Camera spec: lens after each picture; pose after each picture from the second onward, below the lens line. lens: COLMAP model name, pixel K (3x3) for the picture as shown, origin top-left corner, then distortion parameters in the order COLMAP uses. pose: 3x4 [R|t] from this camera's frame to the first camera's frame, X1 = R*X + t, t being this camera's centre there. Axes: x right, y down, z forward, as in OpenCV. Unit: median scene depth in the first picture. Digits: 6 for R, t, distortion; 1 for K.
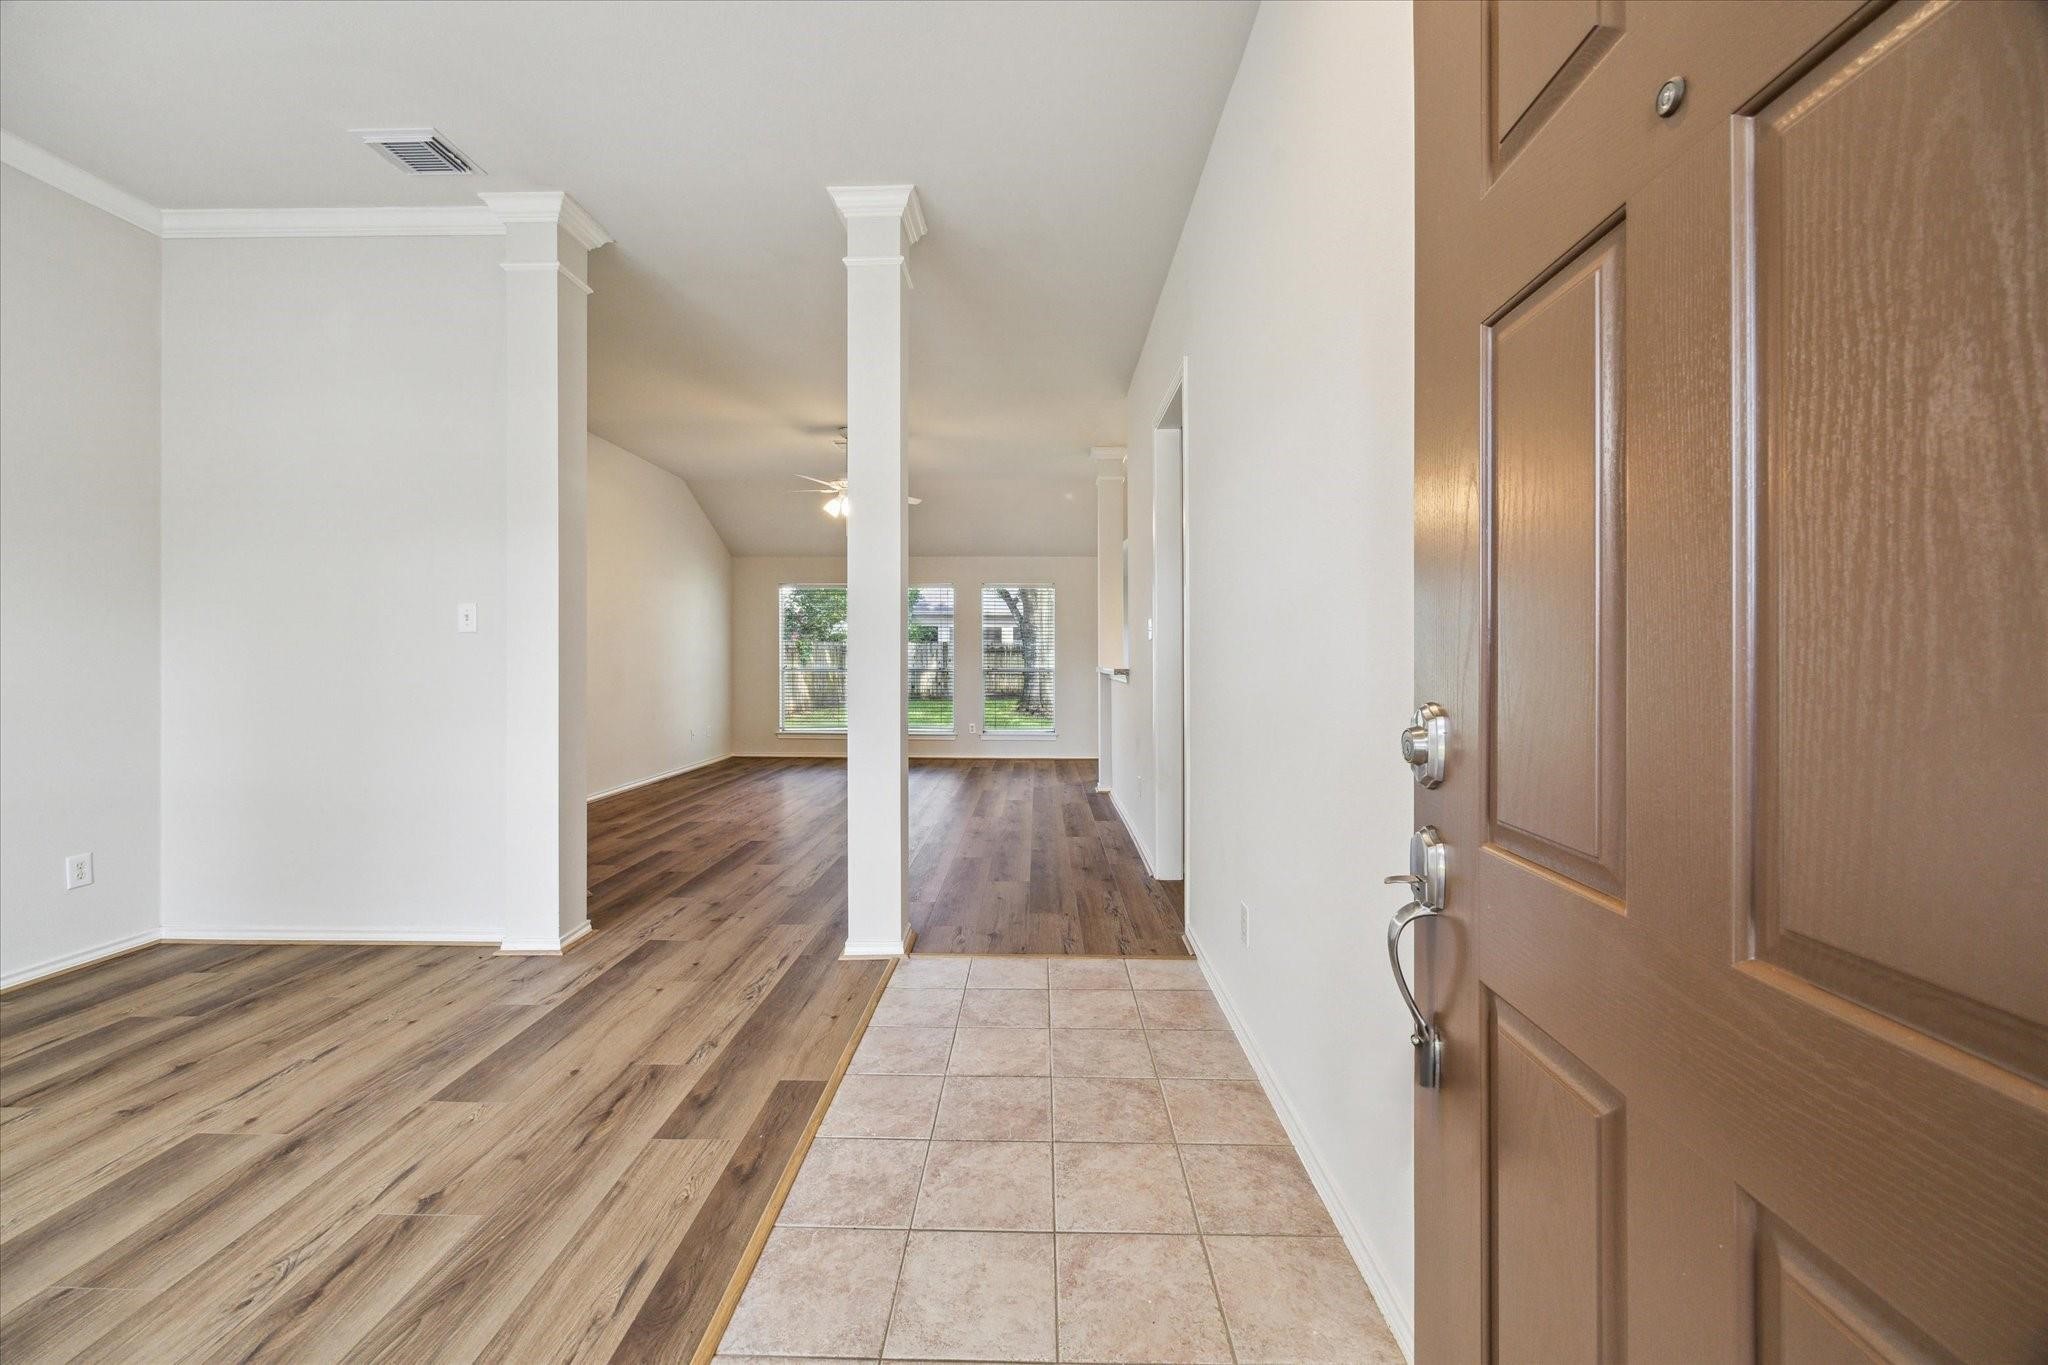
lens RADIAL K [[799.0, 0, 1041.0], [0, 799.0, 675.9], [0, 0, 1]] dist [-0.013230, -0.000069]
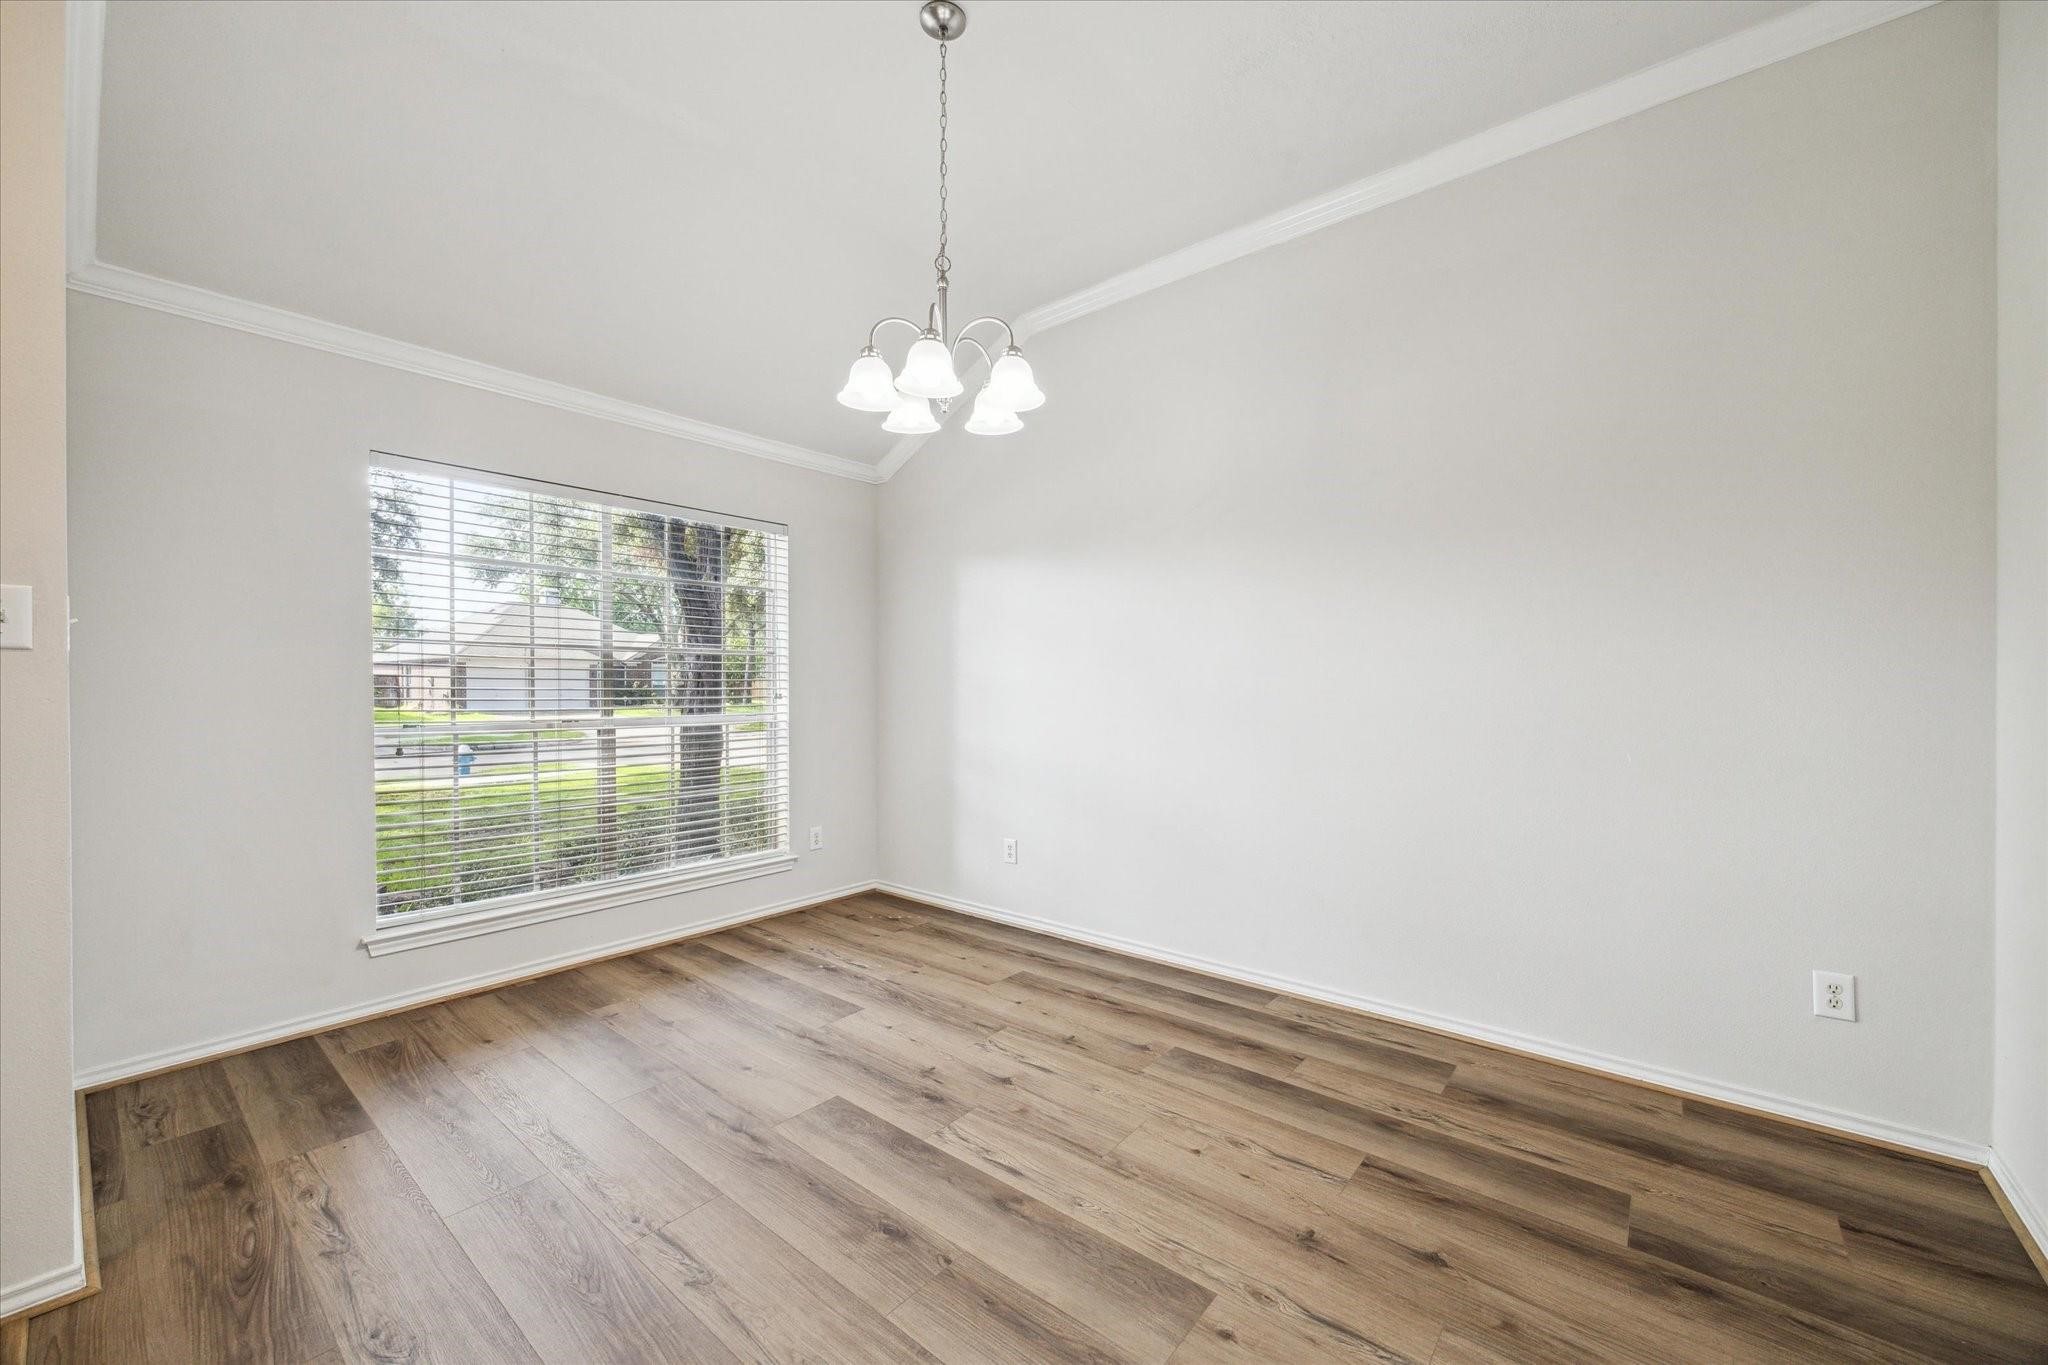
lens RADIAL K [[799.0, 0, 1041.0], [0, 799.0, 675.9], [0, 0, 1]] dist [-0.013230, -0.000069]
pose [[-0.633973, -0.009139, -0.773302, -0.301936], [-0.021669, 0.999747, 0.005951, -0.041614], [0.773052, 0.020530, -0.634010, 1.224927]]
